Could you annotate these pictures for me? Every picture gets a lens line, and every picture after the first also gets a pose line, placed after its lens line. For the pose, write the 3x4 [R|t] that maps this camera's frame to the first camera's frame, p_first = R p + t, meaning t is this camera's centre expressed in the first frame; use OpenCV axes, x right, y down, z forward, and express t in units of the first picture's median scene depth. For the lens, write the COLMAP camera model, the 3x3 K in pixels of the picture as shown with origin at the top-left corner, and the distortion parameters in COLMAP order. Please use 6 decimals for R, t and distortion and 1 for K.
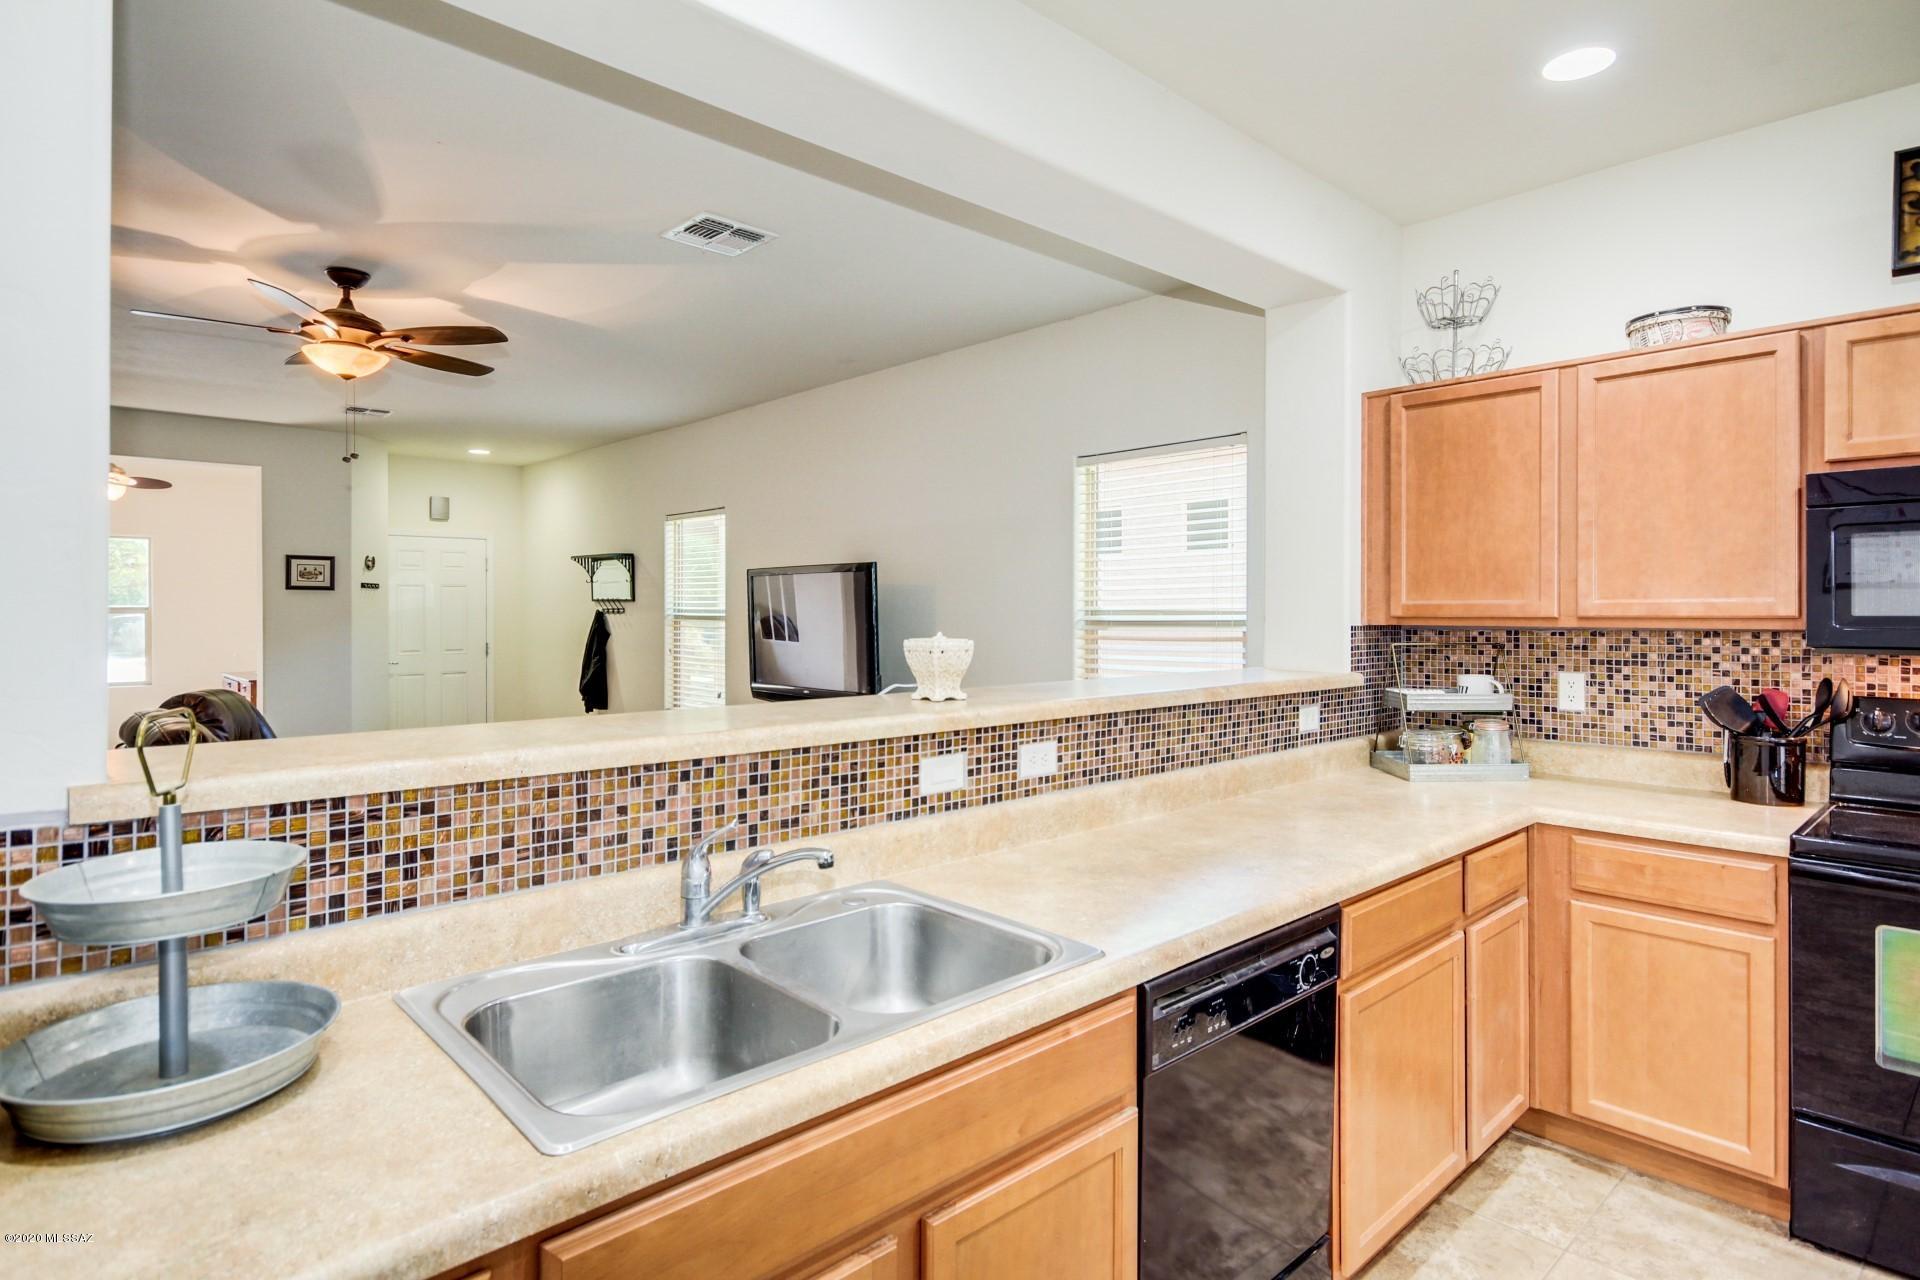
lens RADIAL K [[1008.0, 0, 957.1], [0, 1008.0, 624.4], [0, 0, 1]] dist [0.008370, -0.000985]
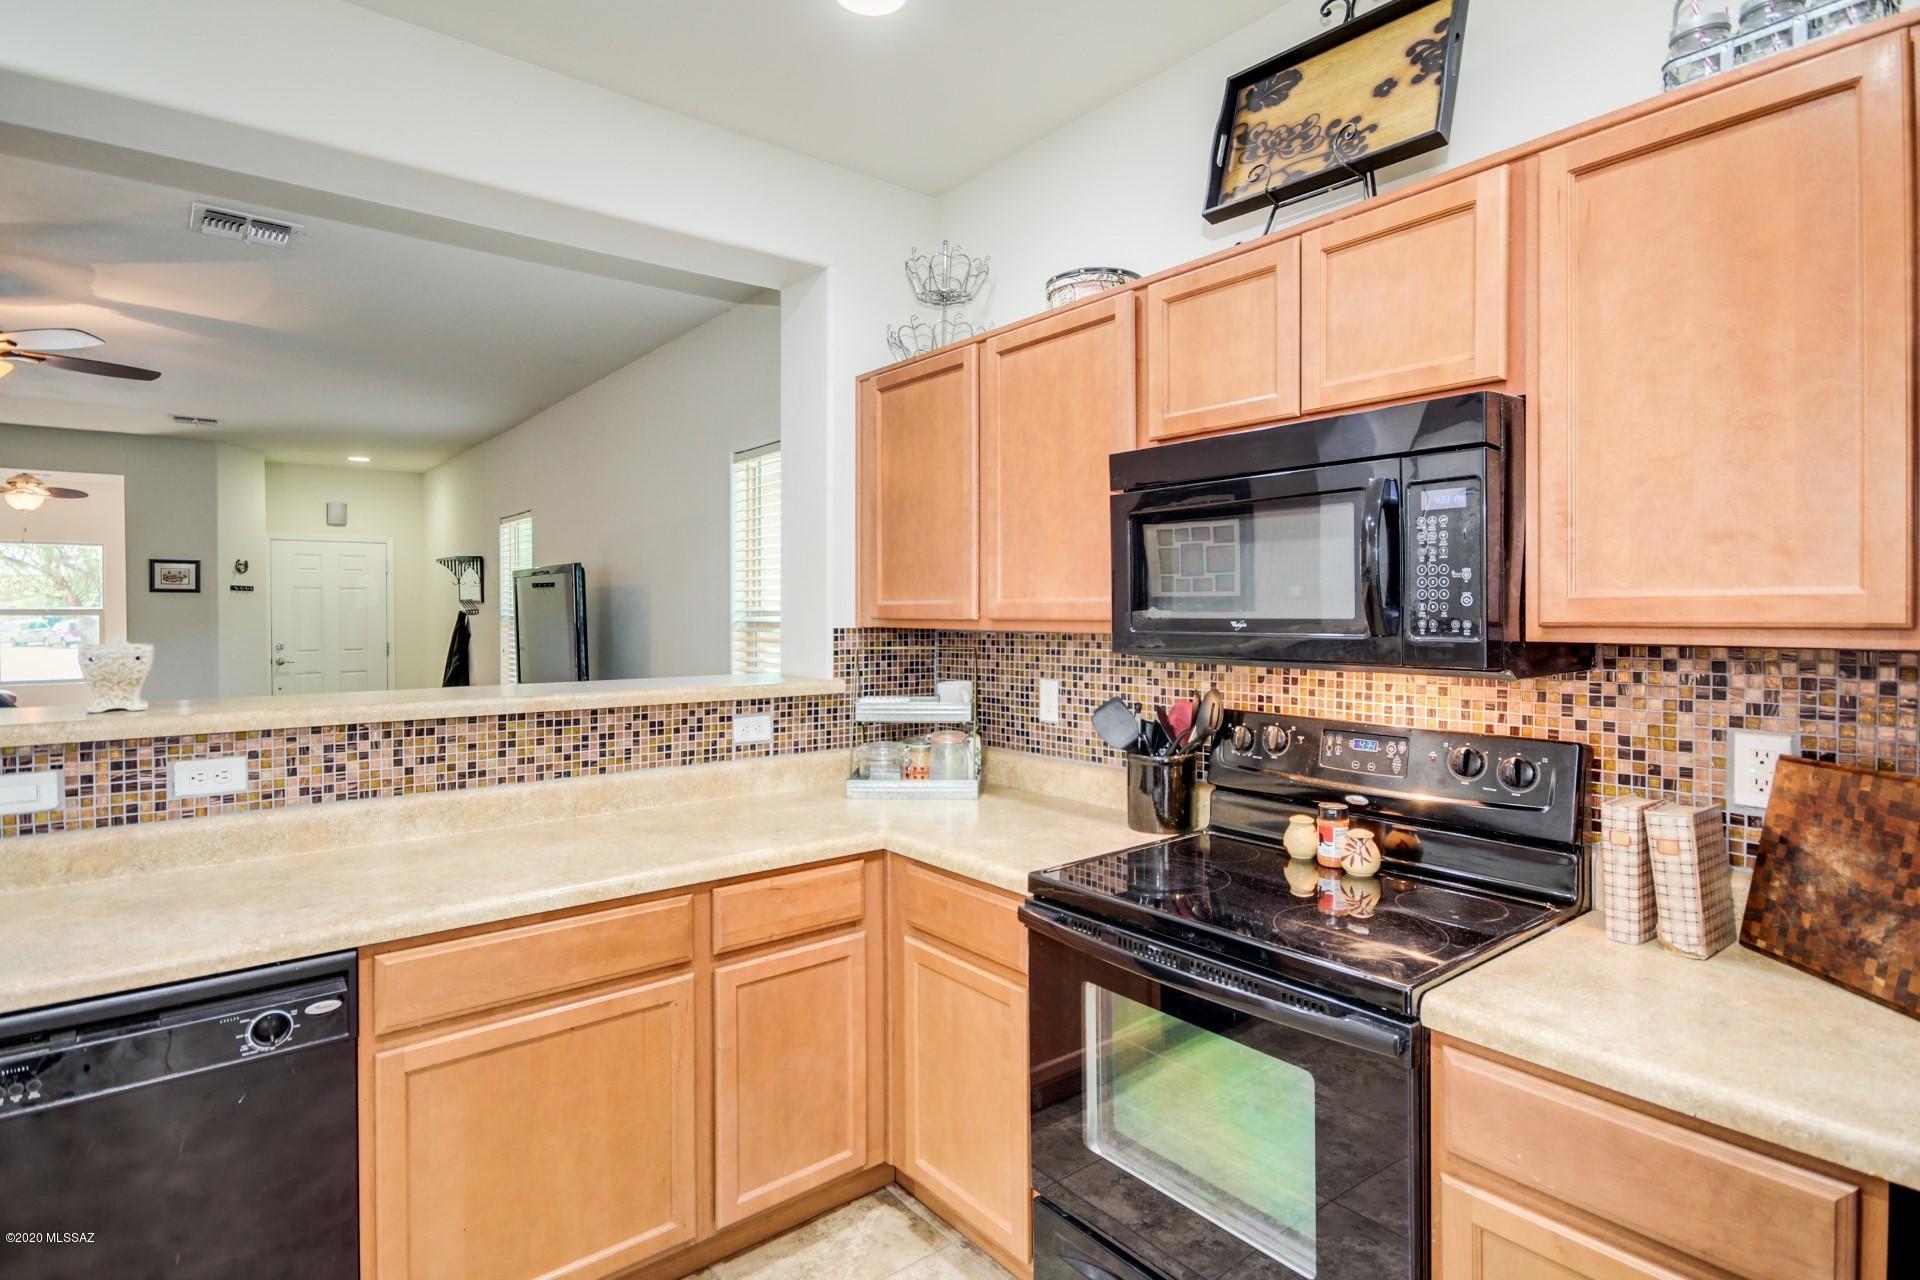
lens RADIAL K [[968.5, 0, 956.7], [0, 968.5, 632.4], [0, 0, 1]] dist [-0.000551, 0.001600]
pose [[0.998001, 0.000387, -0.063198, 0.624036], [0.000115, 0.999968, 0.007939, -0.002112], [0.063199, -0.007930, 0.997969, 0.134375]]
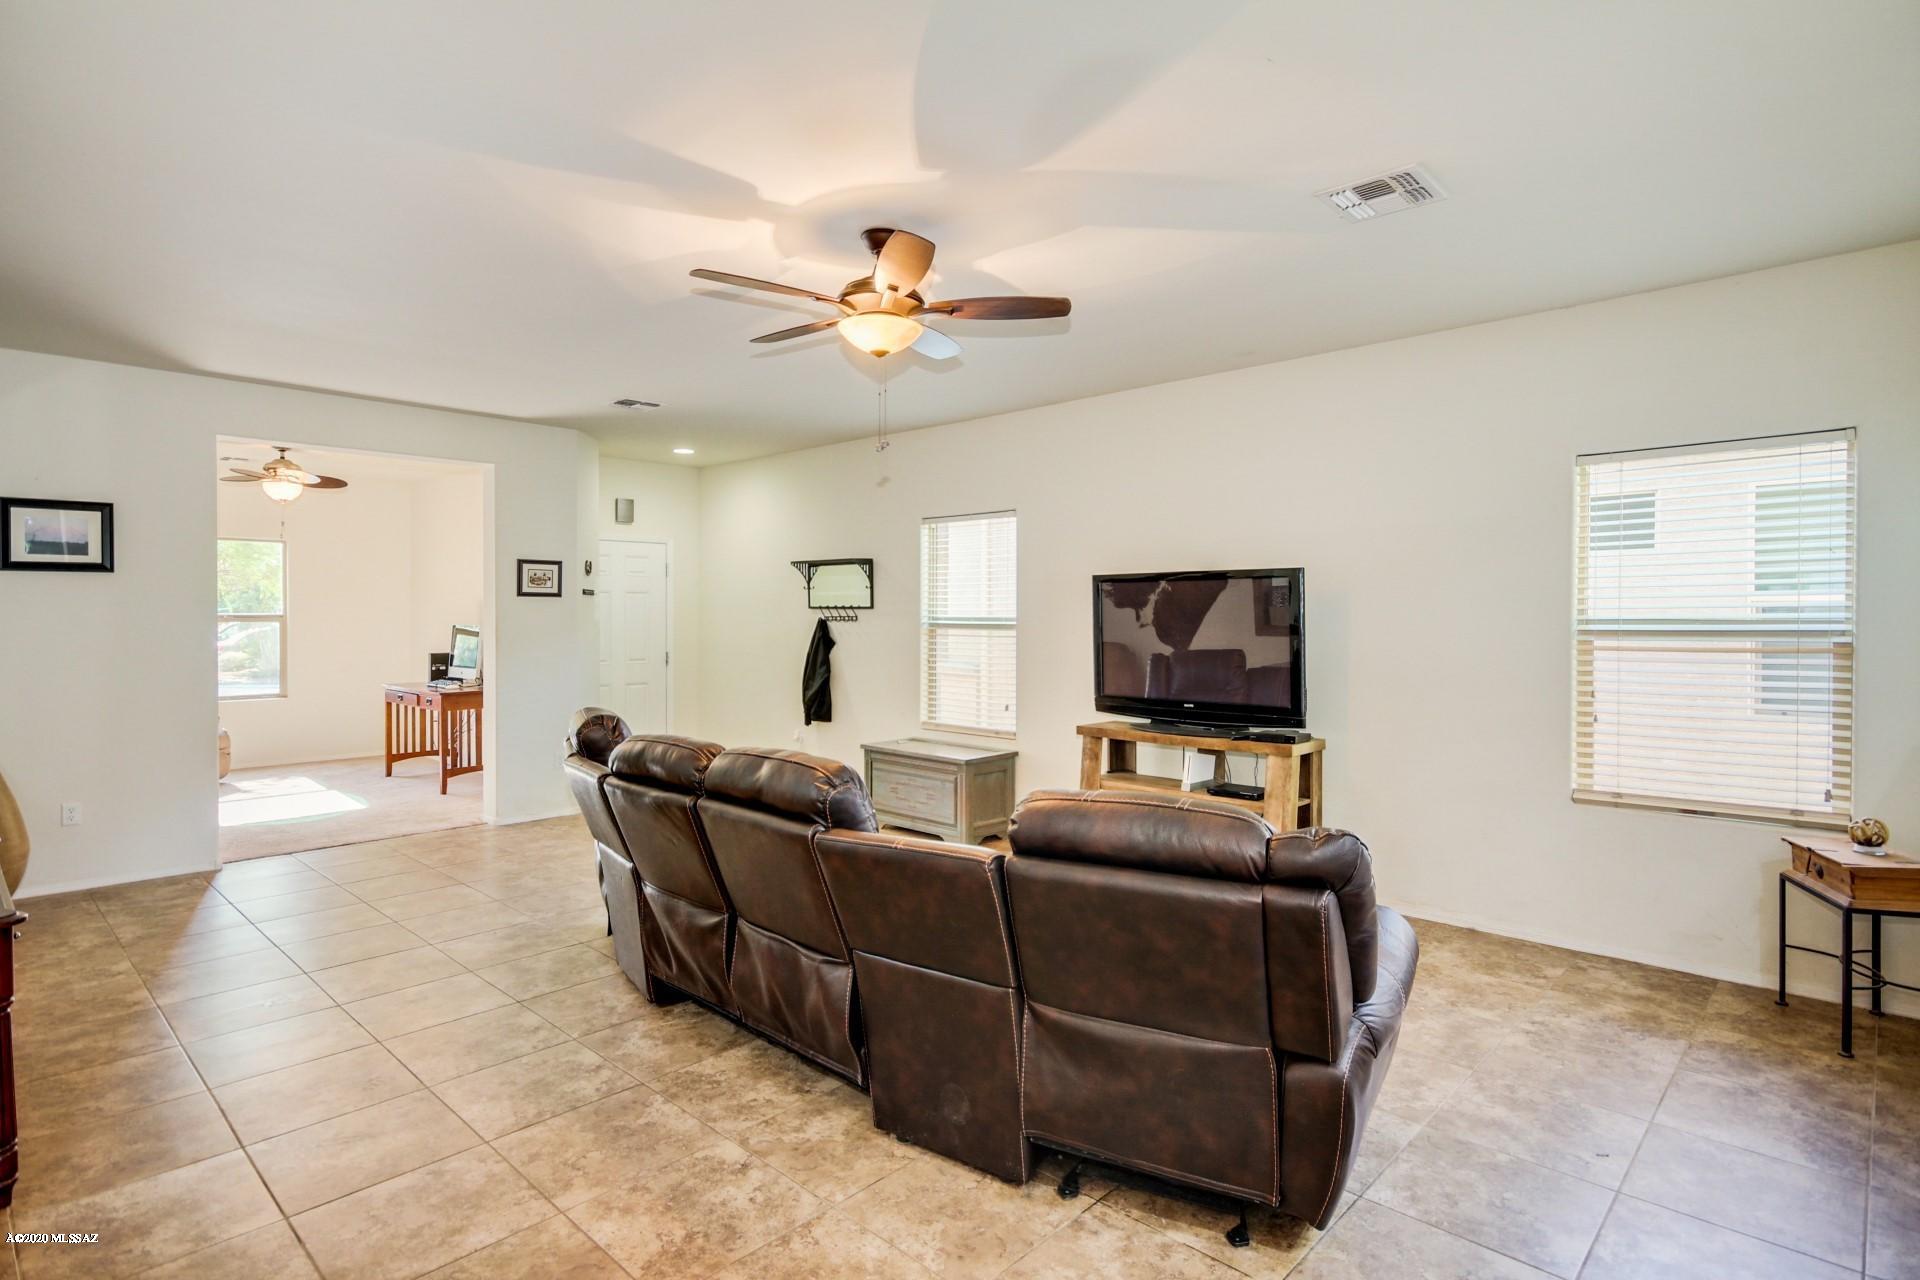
lens RADIAL K [[968.5, 0, 959.3], [0, 968.5, 645.9], [0, 0, 1]] dist [-0.000551, 0.001600]
pose [[0.997705, -0.002824, 0.067649, -0.846247], [0.001706, 0.999861, 0.016569, -0.007708], [-0.067686, -0.016416, 0.997572, 0.218202]]
